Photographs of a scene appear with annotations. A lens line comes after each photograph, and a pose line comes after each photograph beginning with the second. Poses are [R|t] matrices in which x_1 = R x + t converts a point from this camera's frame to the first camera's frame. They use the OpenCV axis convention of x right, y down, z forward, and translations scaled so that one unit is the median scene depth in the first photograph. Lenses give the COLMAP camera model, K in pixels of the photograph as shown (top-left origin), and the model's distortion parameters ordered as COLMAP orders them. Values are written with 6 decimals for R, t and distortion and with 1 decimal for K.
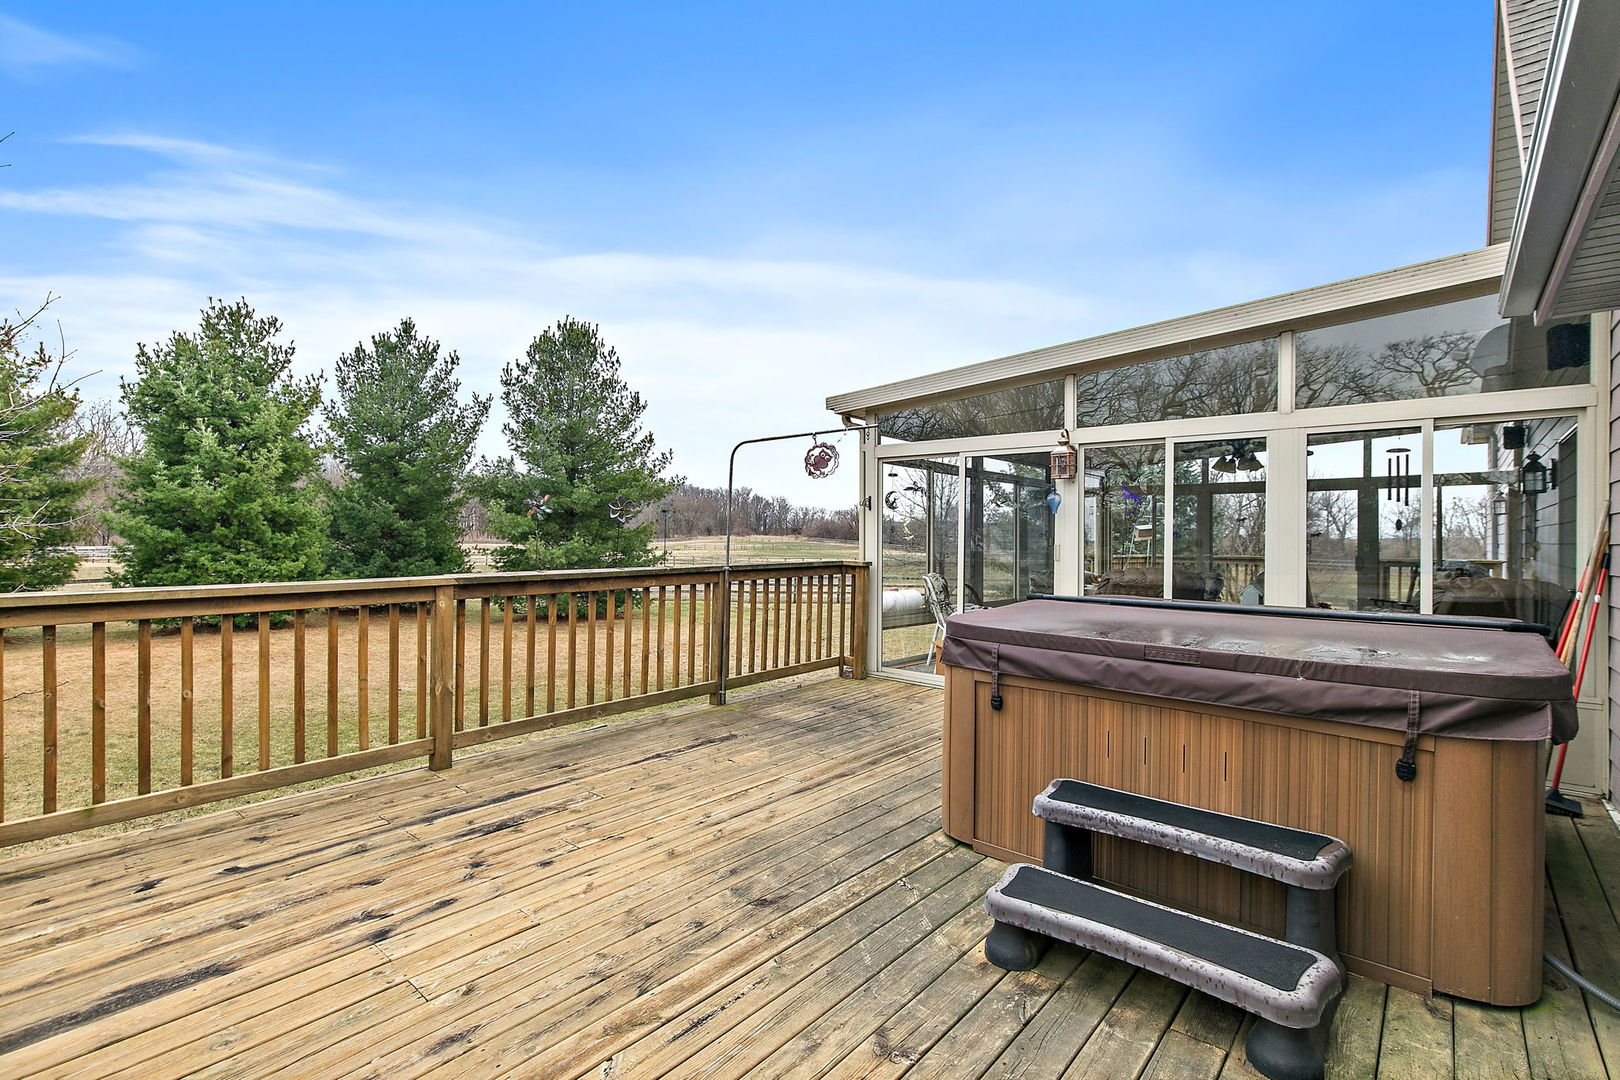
lens RADIAL K [[742.1, 0, 810.0], [0, 742.1, 540.0], [0, 0, 1]] dist [0.009658, 0.000137]
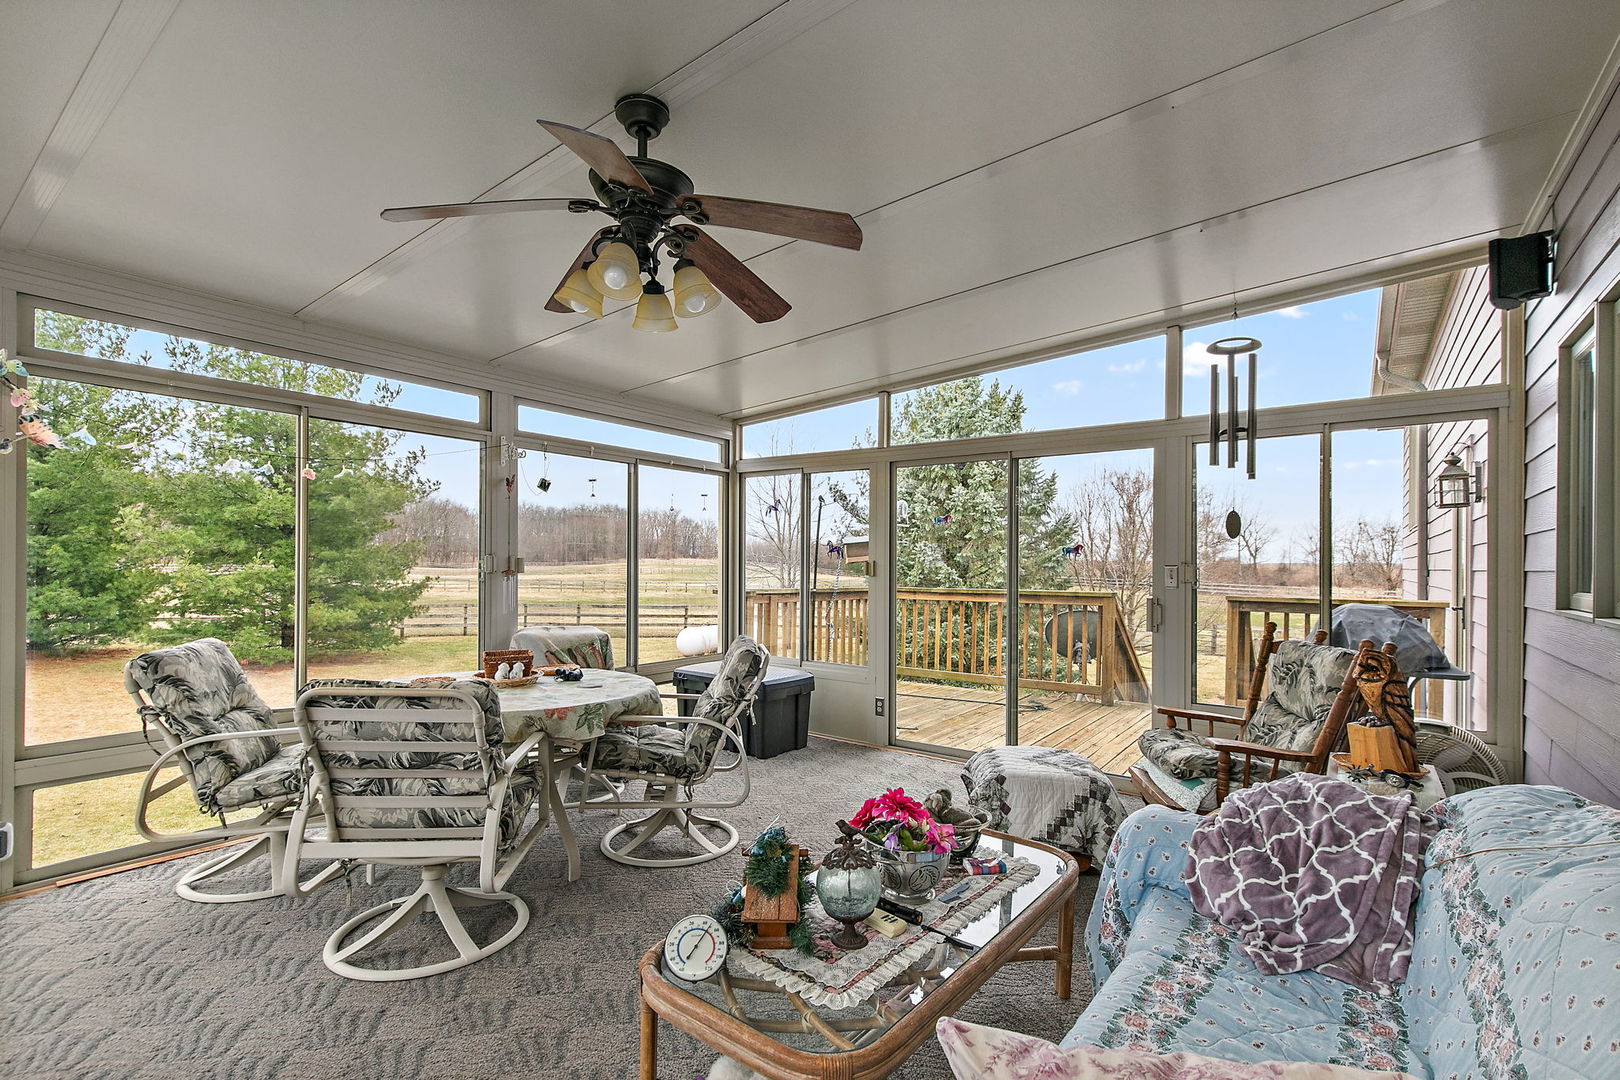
lens RADIAL K [[742.1, 0, 810.0], [0, 742.1, 540.0], [0, 0, 1]] dist [0.009658, 0.000137]
pose [[0.997028, 0.010601, 0.076310, 0.505259], [-0.008102, 0.999423, -0.032991, 0.004086], [-0.076616, 0.032275, 0.996538, 0.585320]]
